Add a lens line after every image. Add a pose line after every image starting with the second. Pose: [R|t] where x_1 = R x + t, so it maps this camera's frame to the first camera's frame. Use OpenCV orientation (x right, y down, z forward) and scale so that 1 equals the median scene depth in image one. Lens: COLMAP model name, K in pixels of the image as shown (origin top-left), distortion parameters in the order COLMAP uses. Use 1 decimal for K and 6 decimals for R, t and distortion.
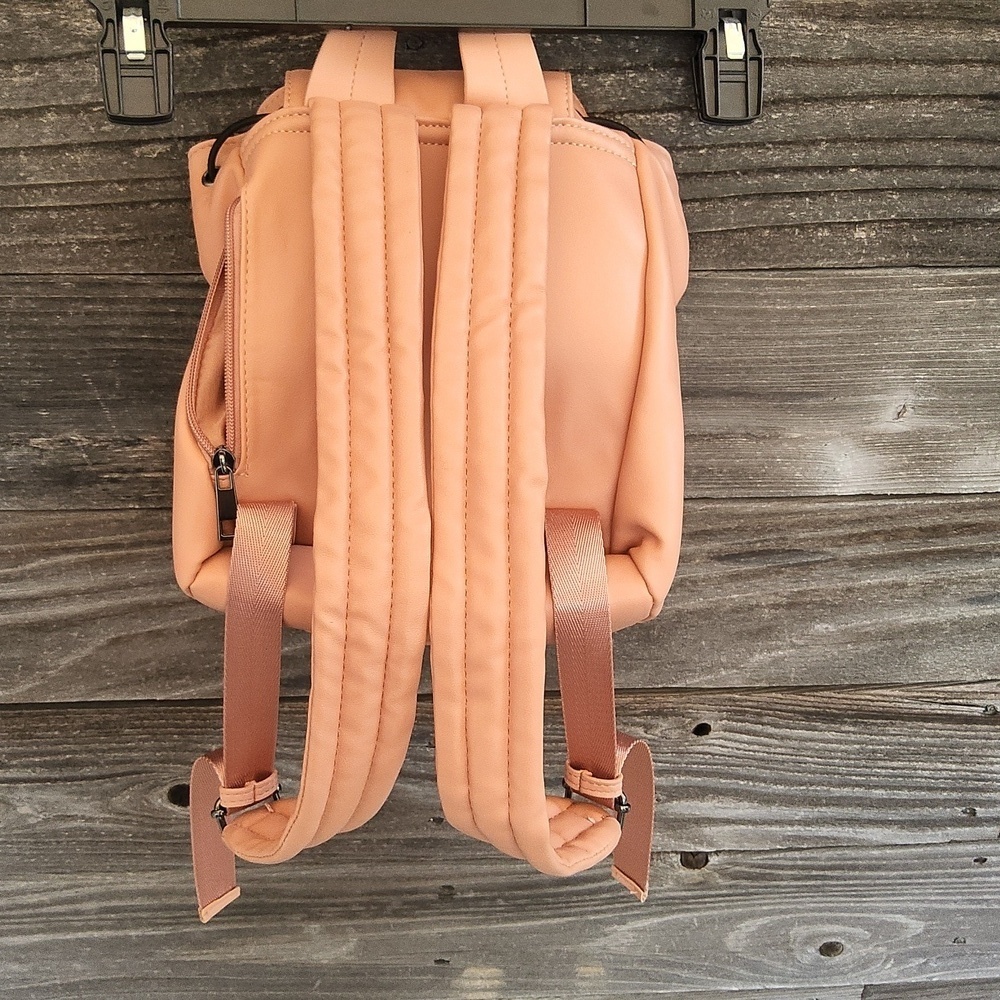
lens RADIAL K [[1204.4, 0, 500.0], [0, 1204.4, 500.0], [0, 0, 1]] dist [0.084579, -0.233187]
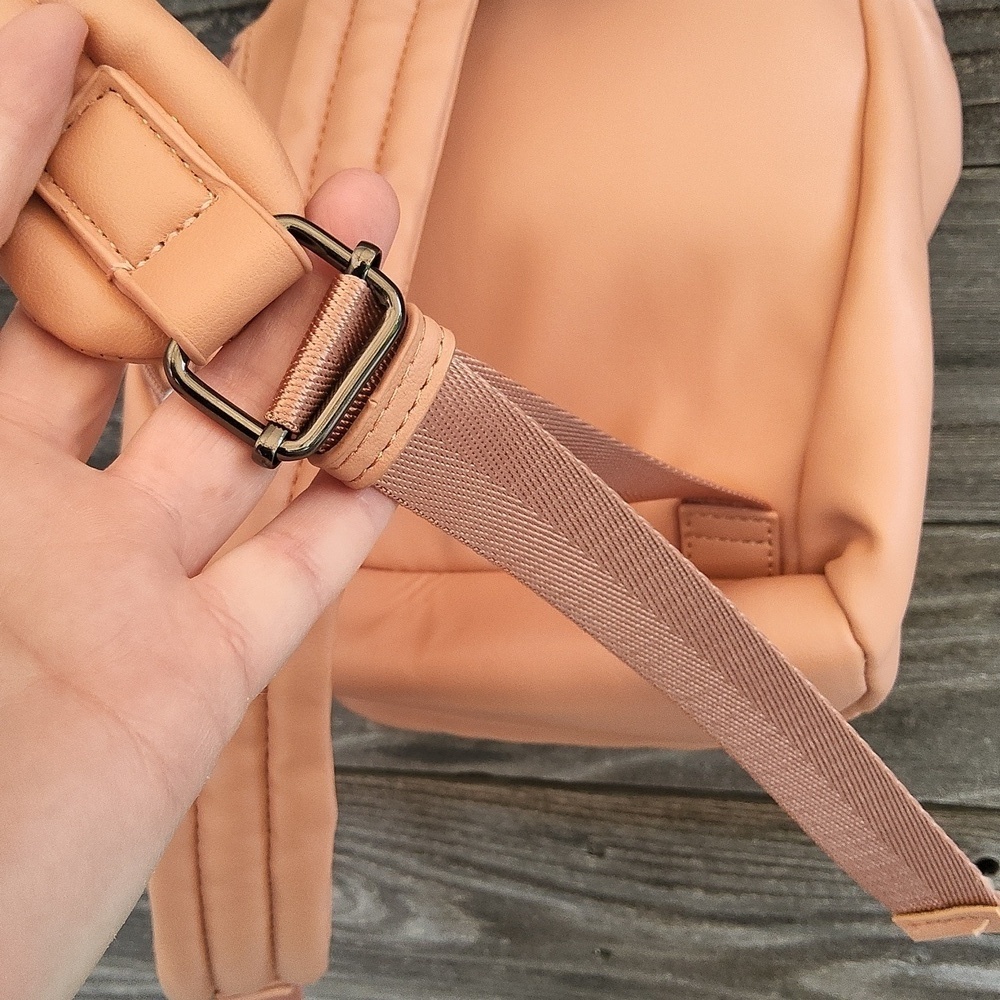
lens RADIAL K [[1161.1, 0, 461.6], [0, 1161.1, 466.8], [0, 0, 1]] dist [0.041192, -0.020257]
pose [[0.965253, 0.011997, -0.261043, 0.067214], [-0.034257, 0.996134, -0.080894, 0.035718], [0.259063, 0.087026, 0.961932, 0.348060]]
